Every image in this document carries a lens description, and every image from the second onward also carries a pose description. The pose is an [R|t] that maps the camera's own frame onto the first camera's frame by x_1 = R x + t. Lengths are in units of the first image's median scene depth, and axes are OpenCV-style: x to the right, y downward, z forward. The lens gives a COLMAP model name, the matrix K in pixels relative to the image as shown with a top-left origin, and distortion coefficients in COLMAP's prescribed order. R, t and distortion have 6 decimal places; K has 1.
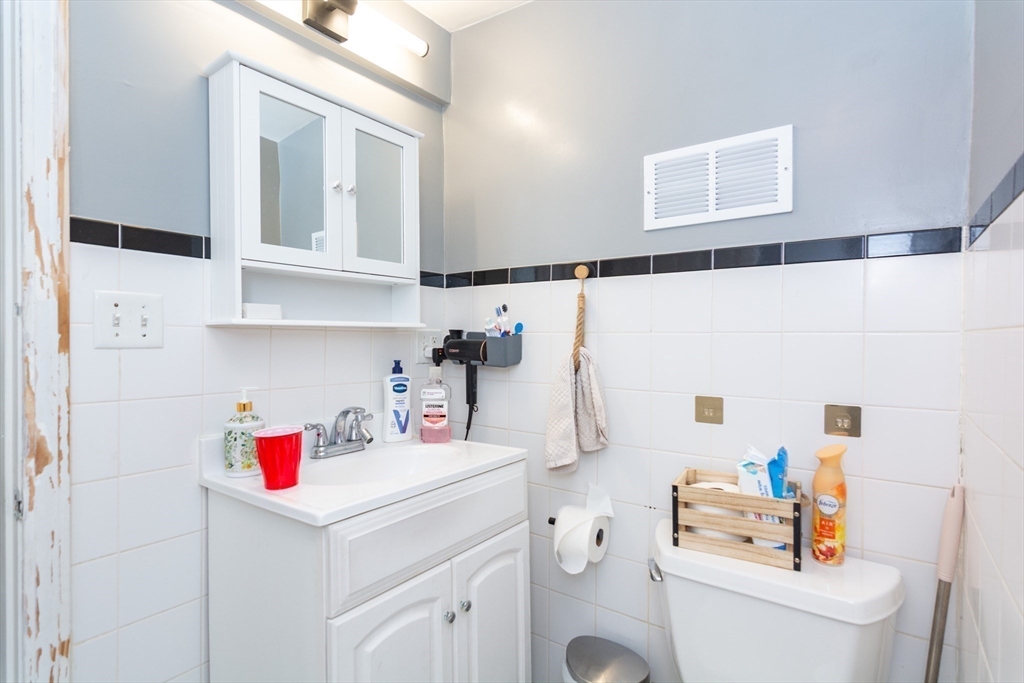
lens RADIAL K [[502.0, 0, 502.8], [0, 502.0, 332.5], [0, 0, 1]] dist [-0.001861, -0.000424]
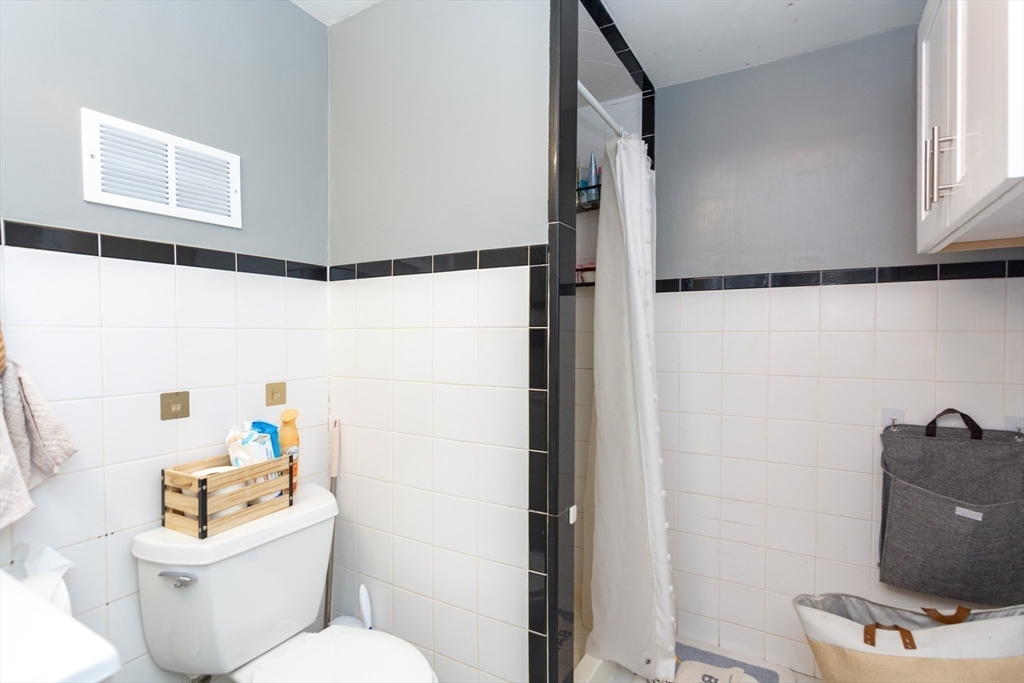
lens RADIAL K [[502.0, 0, 502.8], [0, 502.0, 332.5], [0, 0, 1]] dist [-0.001861, -0.000424]
pose [[-0.080299, -0.000467, 0.996771, -0.699763], [-0.008784, 0.999961, -0.000240, 0.004376], [-0.996732, -0.008775, -0.080300, 0.475536]]
